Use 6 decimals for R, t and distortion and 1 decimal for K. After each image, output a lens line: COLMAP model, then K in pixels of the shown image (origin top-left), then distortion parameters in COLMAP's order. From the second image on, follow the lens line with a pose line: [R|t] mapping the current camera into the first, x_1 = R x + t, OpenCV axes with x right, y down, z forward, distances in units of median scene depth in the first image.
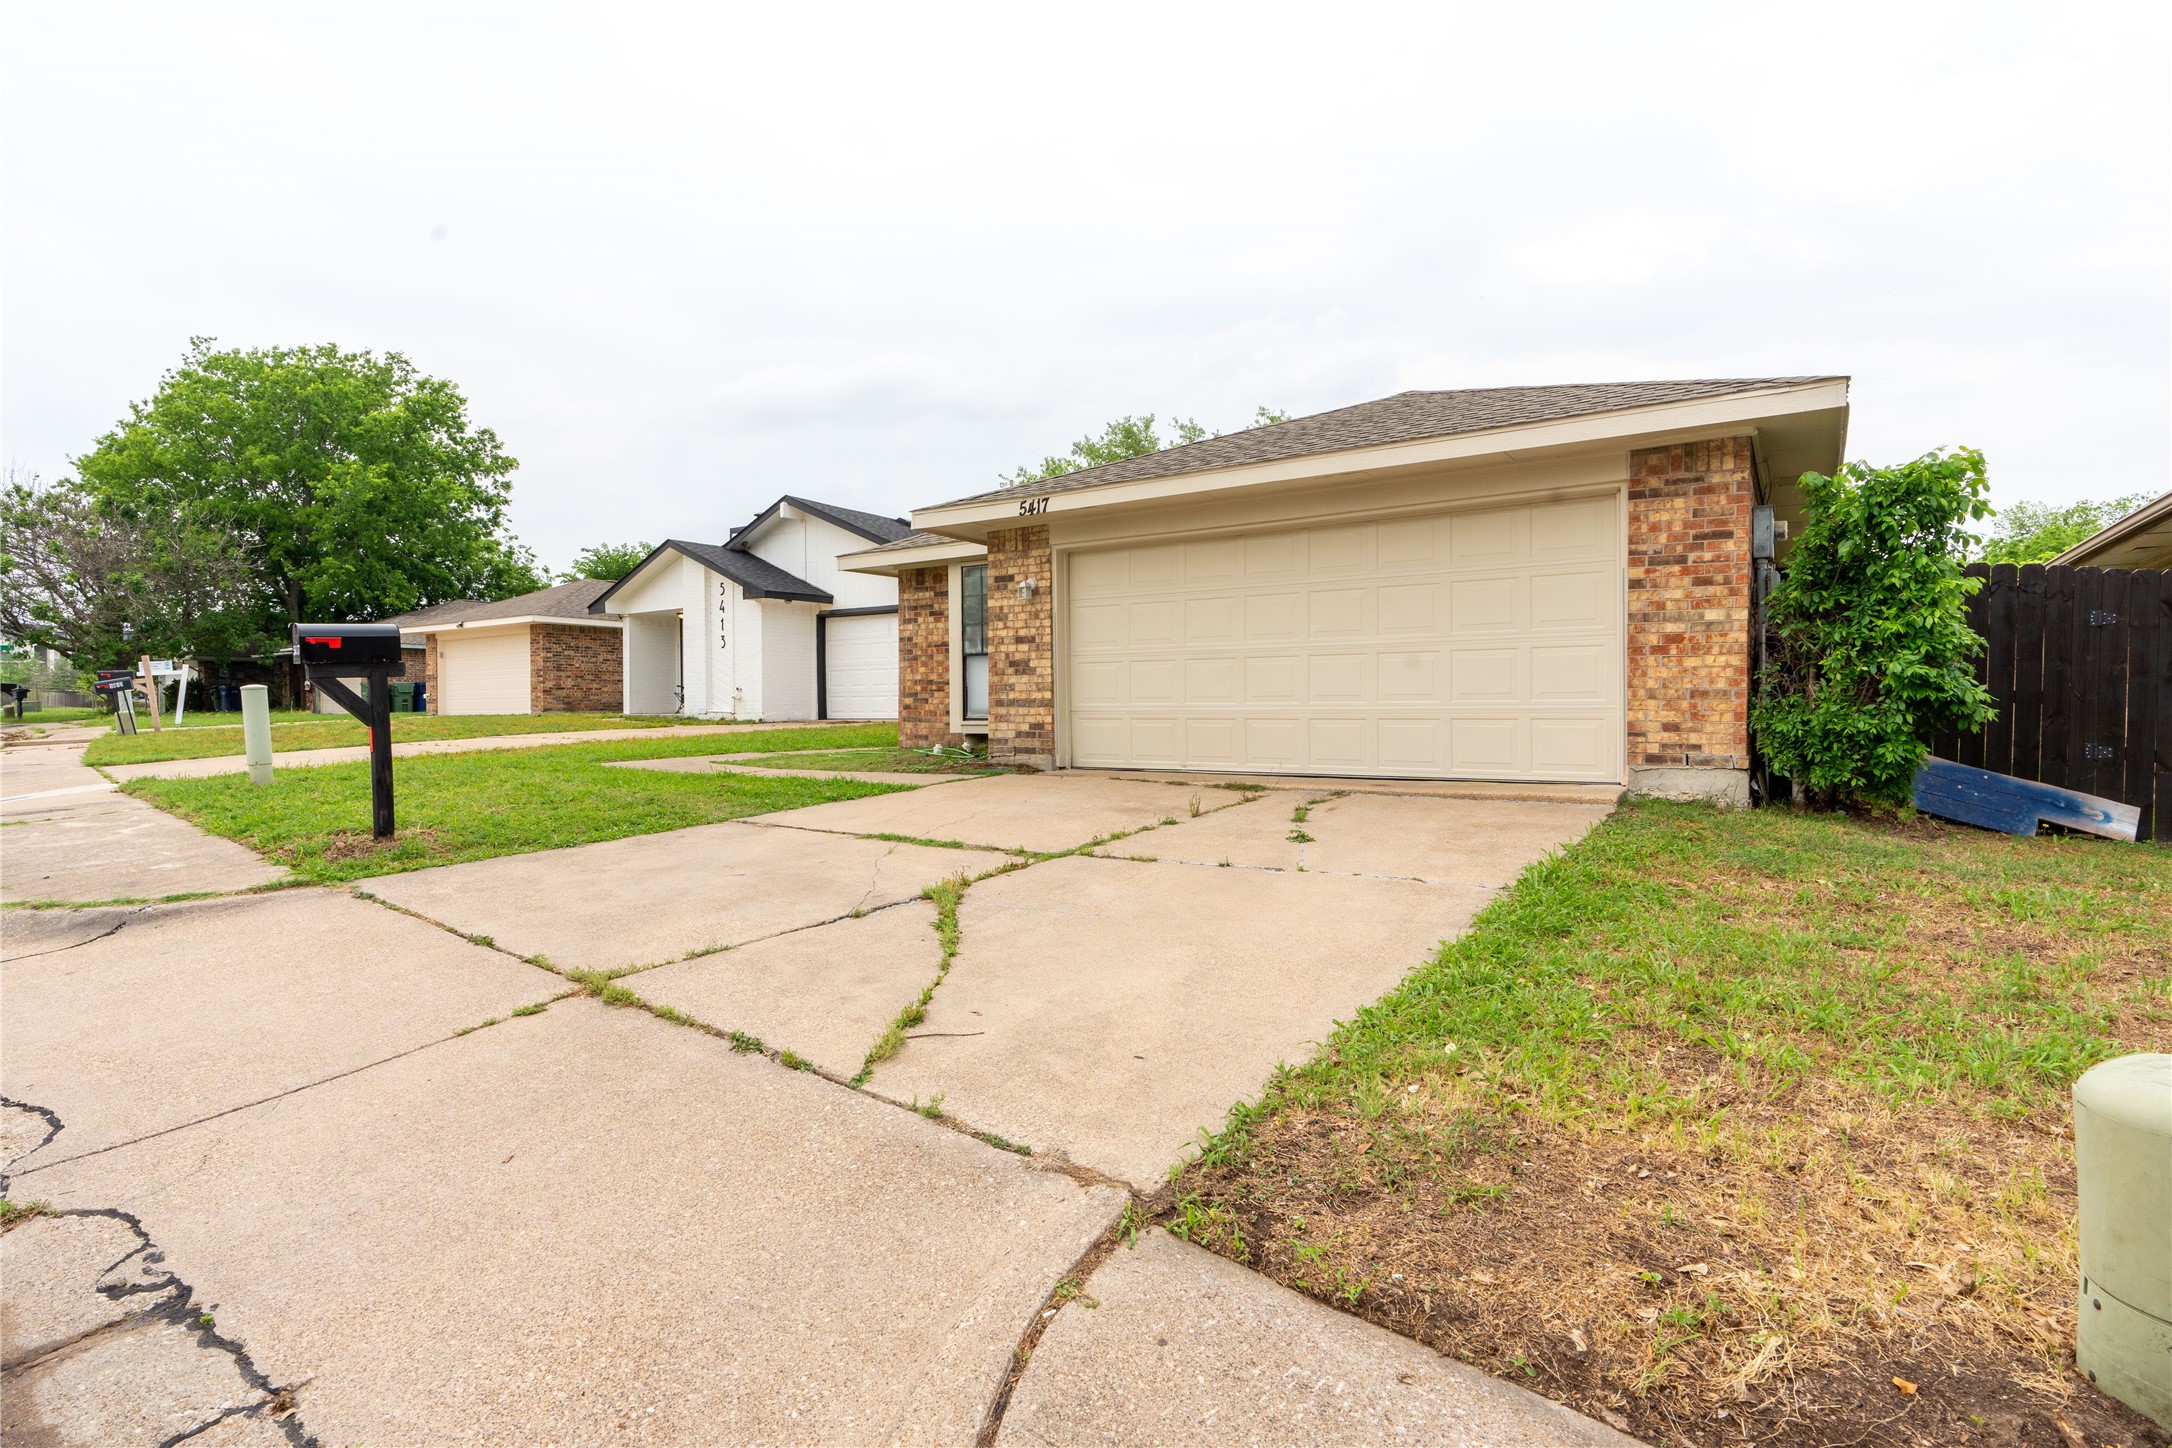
lens RADIAL K [[1083.2, 0, 1084.4], [0, 1083.2, 727.7], [0, 0, 1]] dist [-0.029112, -0.000066]
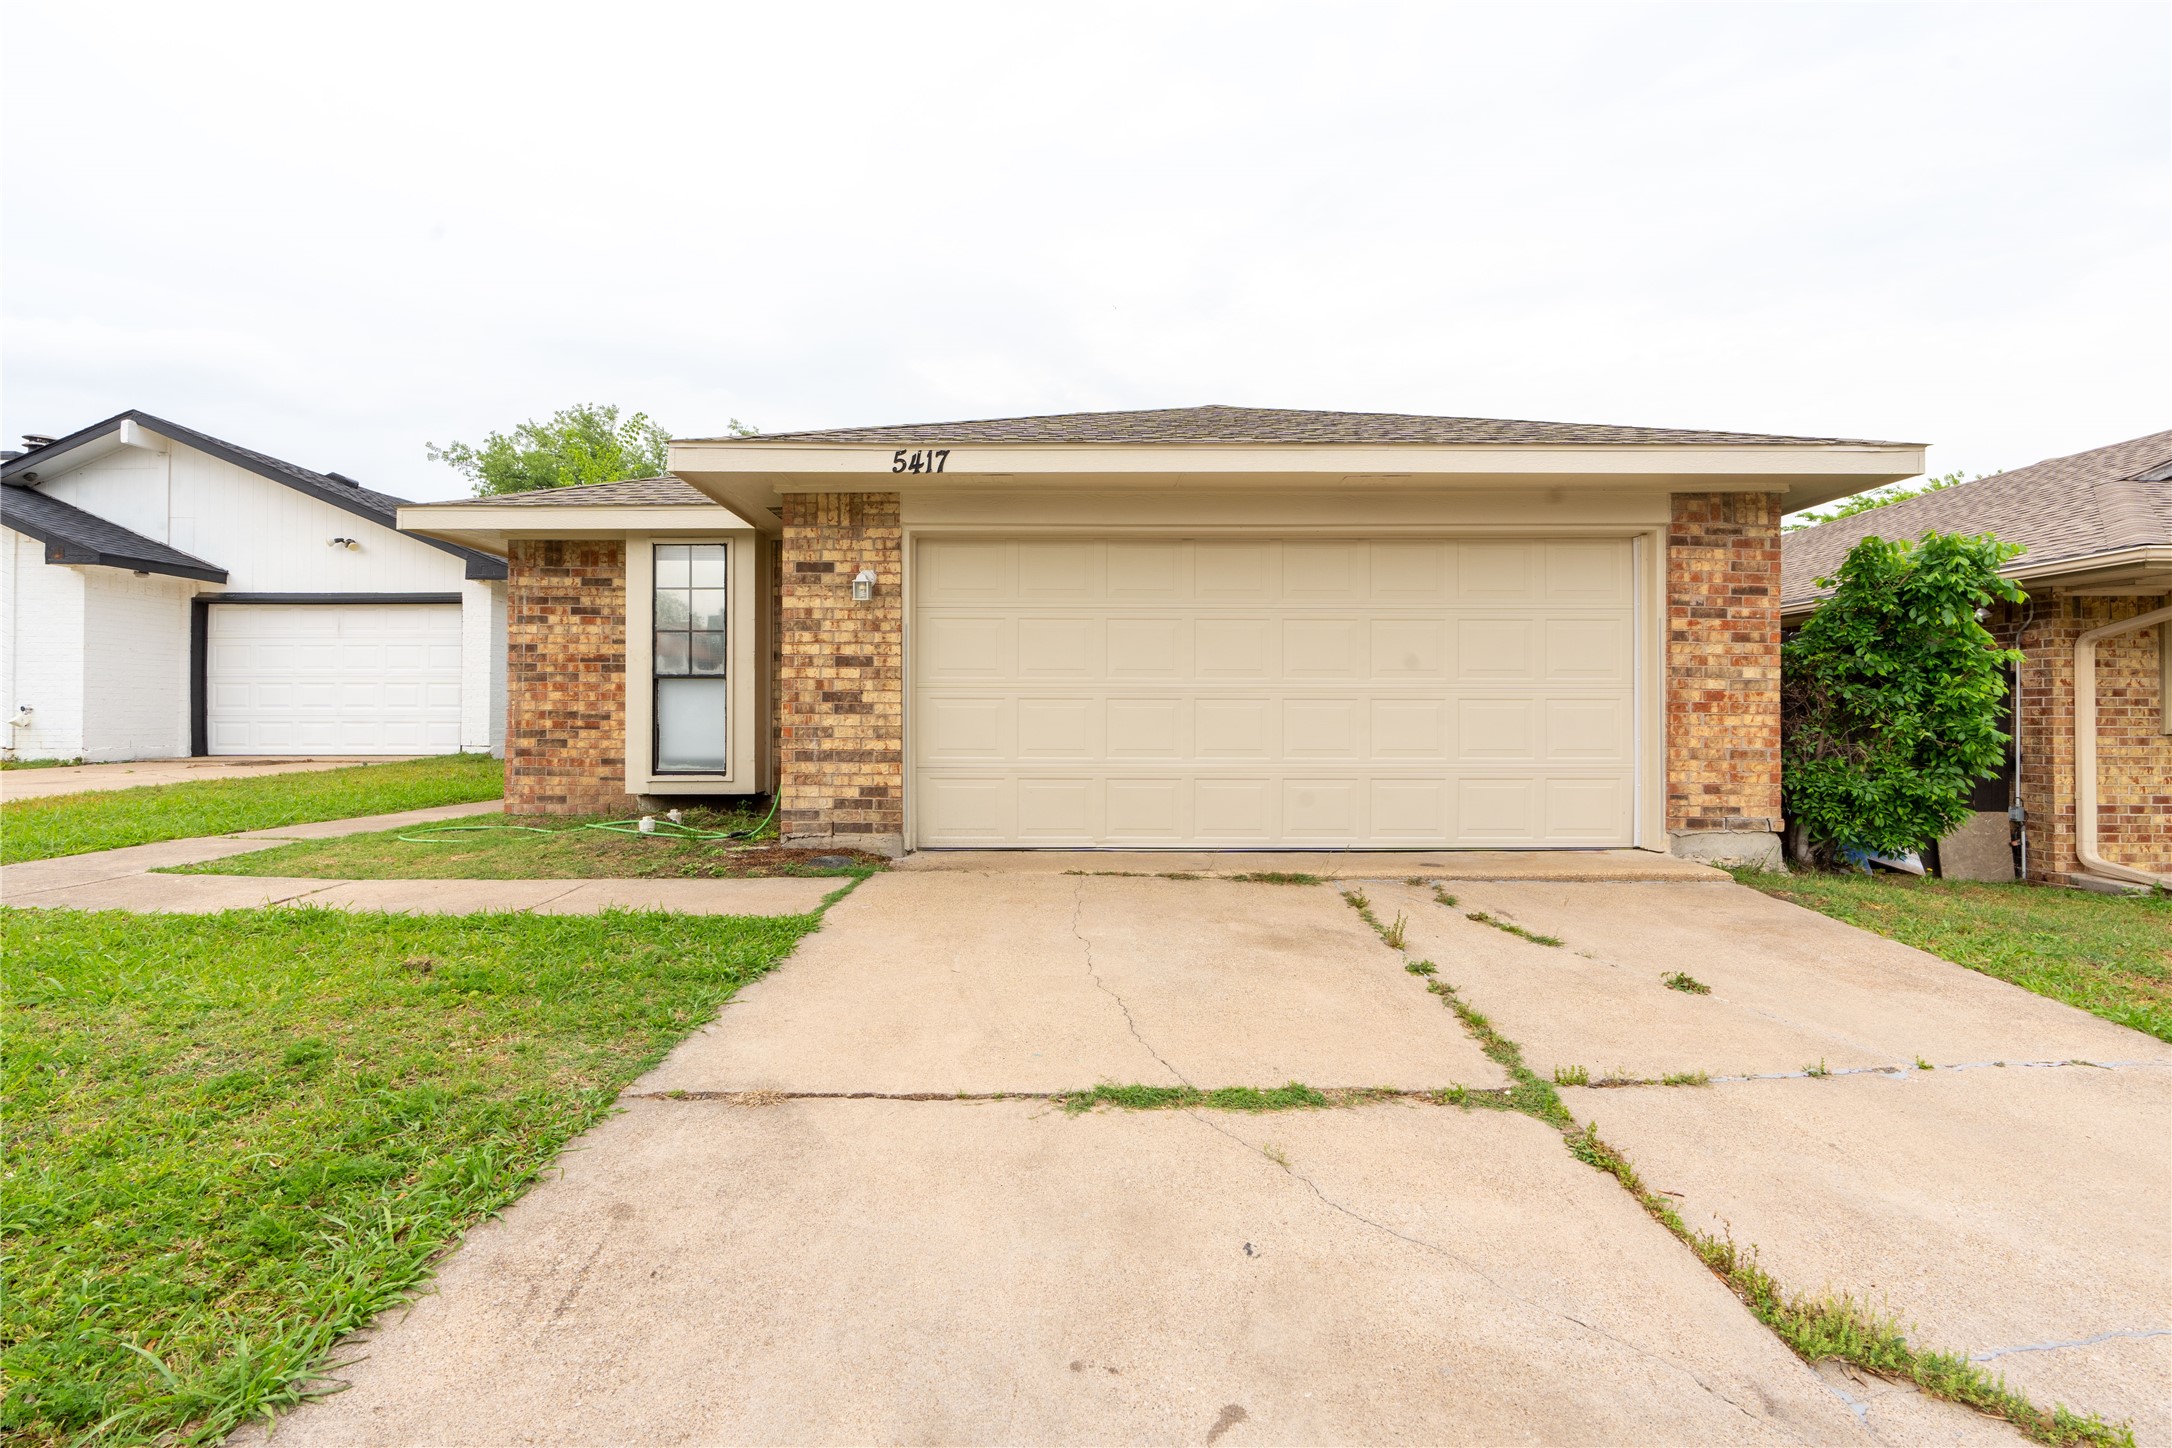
lens RADIAL K [[977.3, 0, 1094.3], [0, 977.3, 717.6], [0, 0, 1]] dist [-0.013827, 0.004829]
pose [[0.823273, 0.010701, 0.567545, -0.276531], [0.003651, 0.999702, -0.024146, -0.031906], [-0.567634, 0.021951, 0.822988, 0.427813]]
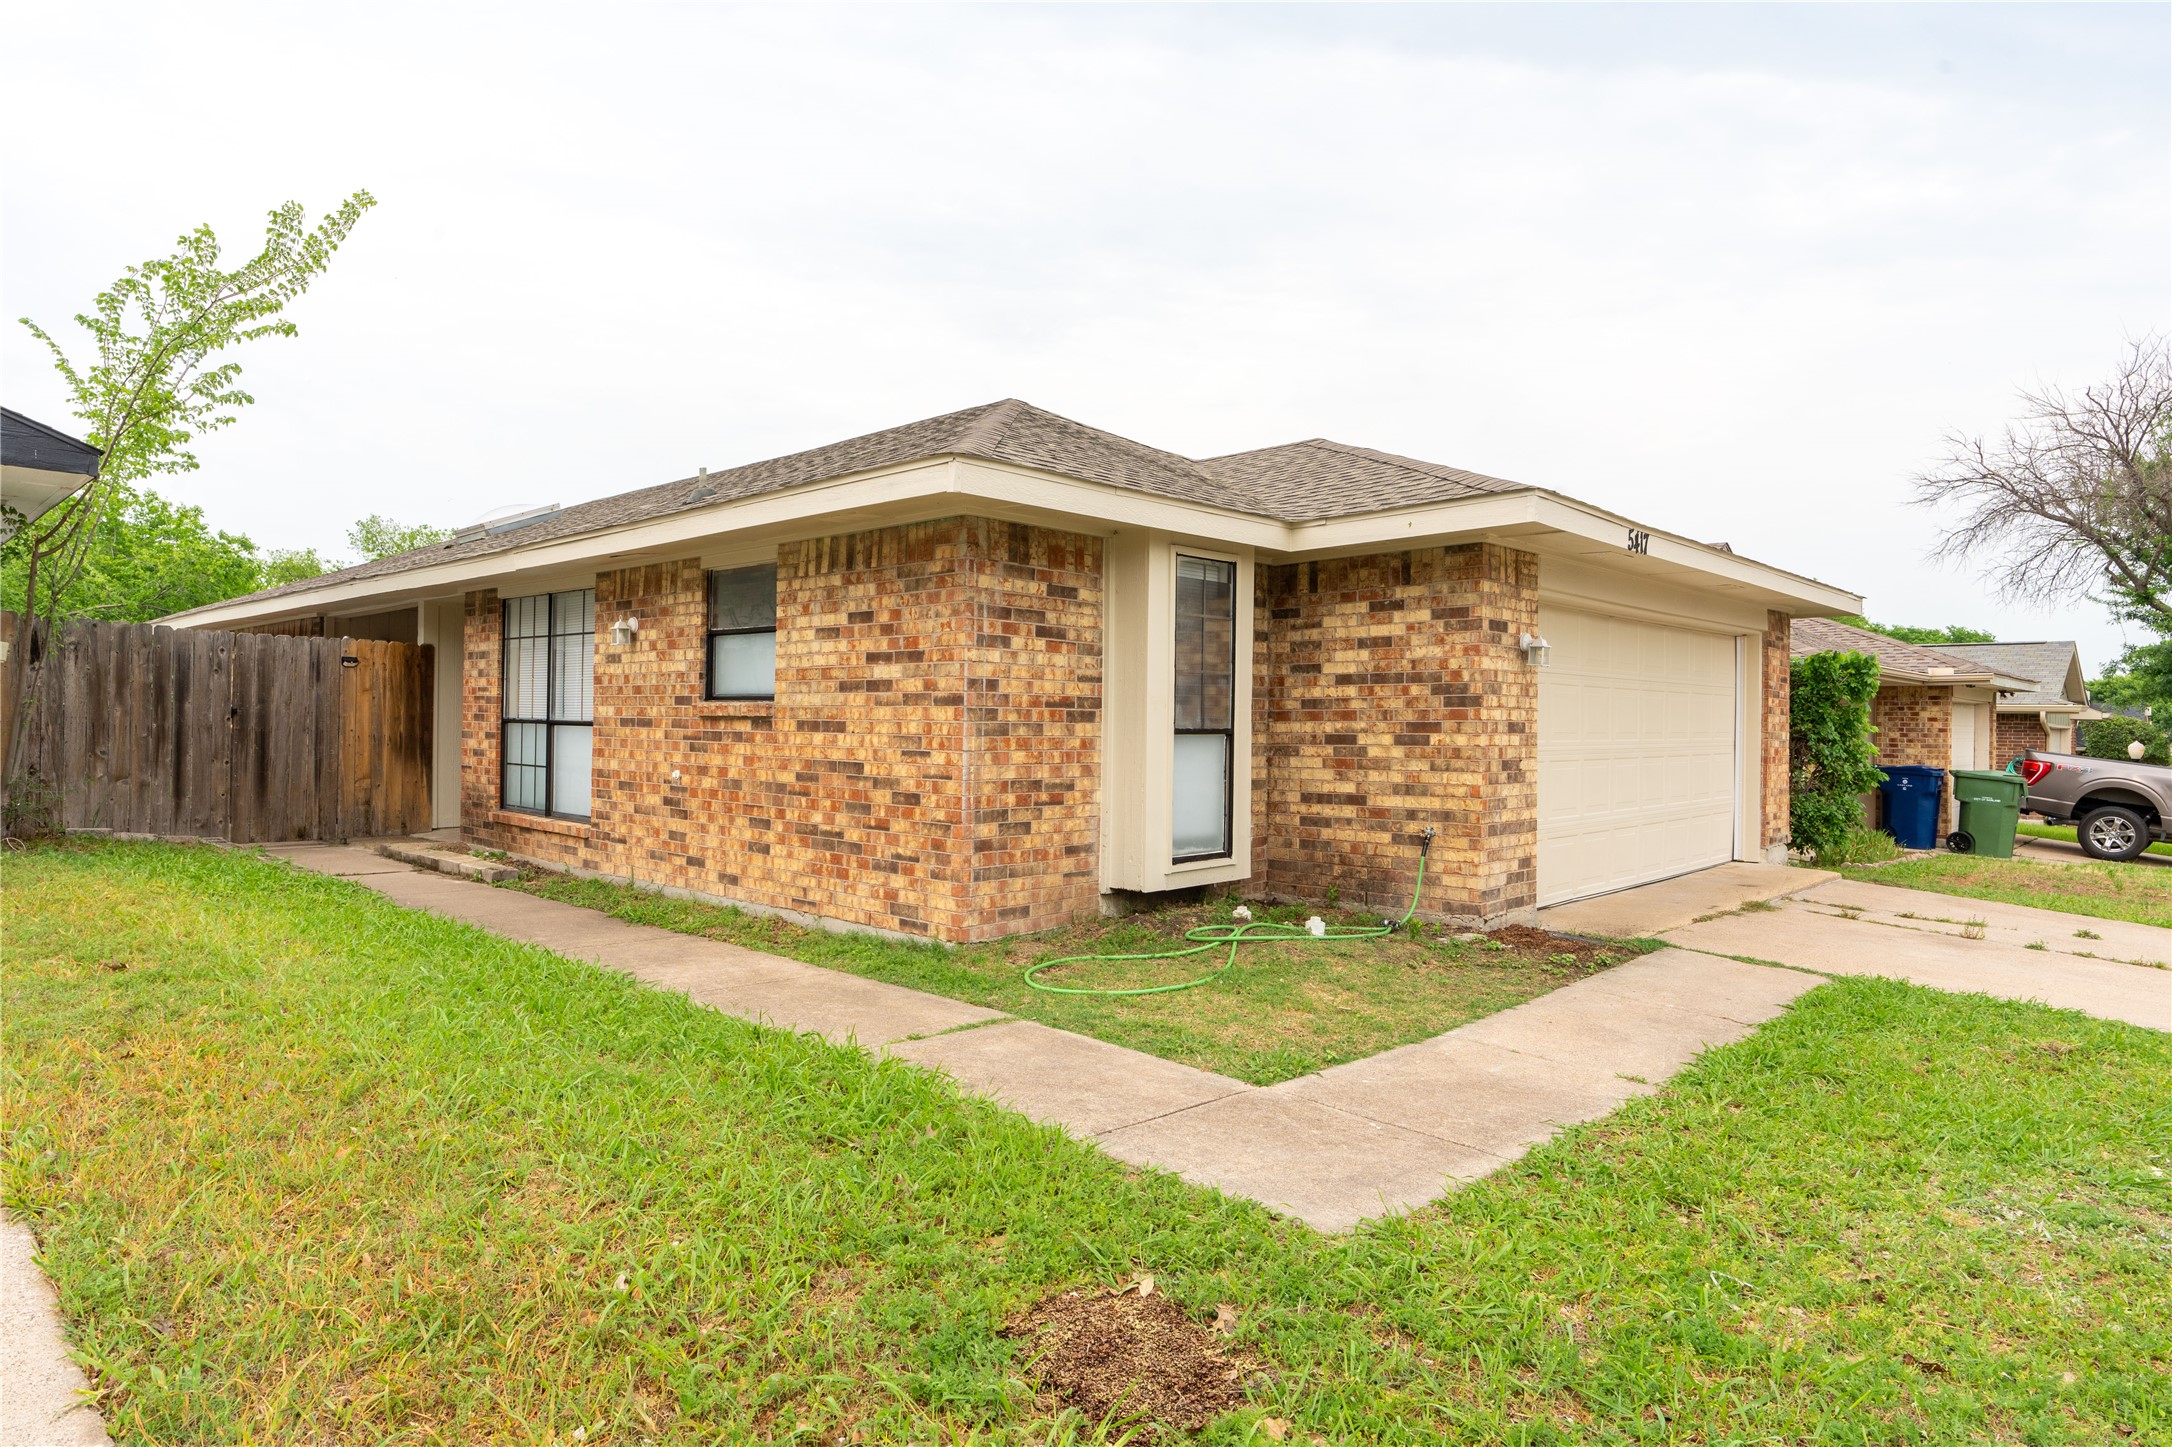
lens RADIAL K [[1295.6, 0, 1091.9], [0, 1295.6, 714.7], [0, 0, 1]] dist [0.001040, 0.000329]
pose [[0.143170, 0.008317, 0.989663, -0.849784], [0.005687, 0.999941, -0.009226, -0.084139], [-0.989682, 0.006949, 0.143114, 1.150521]]
